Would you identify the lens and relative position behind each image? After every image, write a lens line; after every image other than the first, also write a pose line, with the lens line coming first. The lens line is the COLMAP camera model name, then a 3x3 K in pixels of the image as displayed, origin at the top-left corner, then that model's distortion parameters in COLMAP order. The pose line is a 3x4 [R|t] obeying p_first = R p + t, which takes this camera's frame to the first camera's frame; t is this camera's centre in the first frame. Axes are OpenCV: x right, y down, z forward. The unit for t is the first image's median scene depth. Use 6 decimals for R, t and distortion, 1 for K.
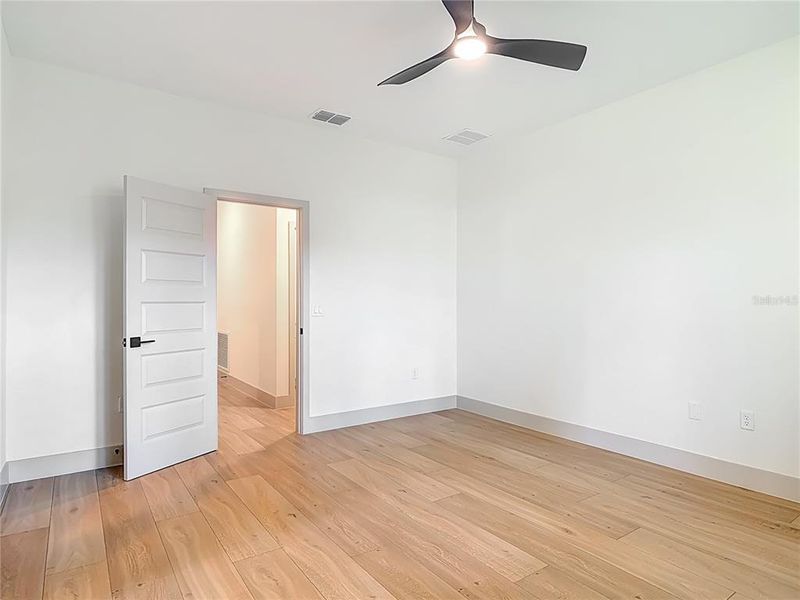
lens RADIAL K [[477.1, 0, 405.8], [0, 477.1, 304.1], [0, 0, 1]] dist [0.014363, -0.010692]
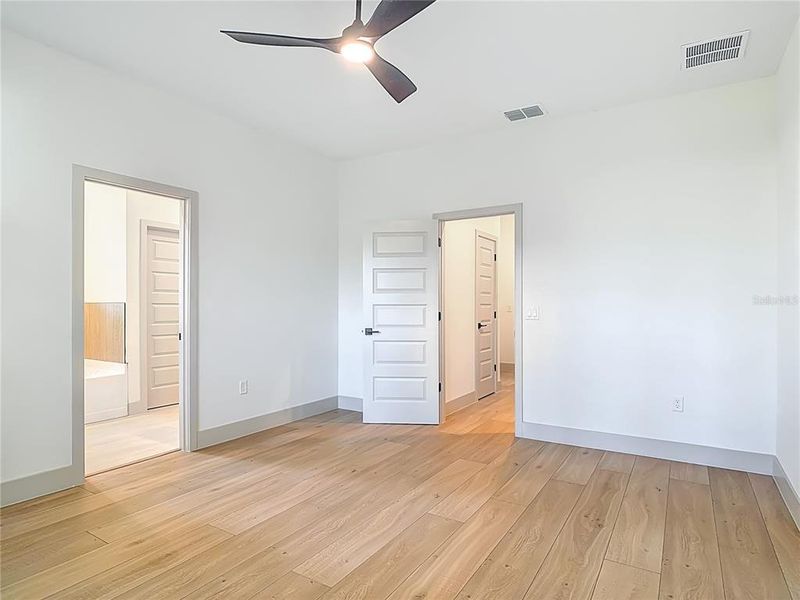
lens RADIAL K [[477.1, 0, 401.6], [0, 477.1, 304.6], [0, 0, 1]] dist [0.014363, -0.010692]
pose [[0.383293, 0.002058, -0.923625, 0.790885], [-0.006121, 0.999981, -0.000312, -0.002974], [0.923607, 0.005773, 0.383298, 0.500393]]
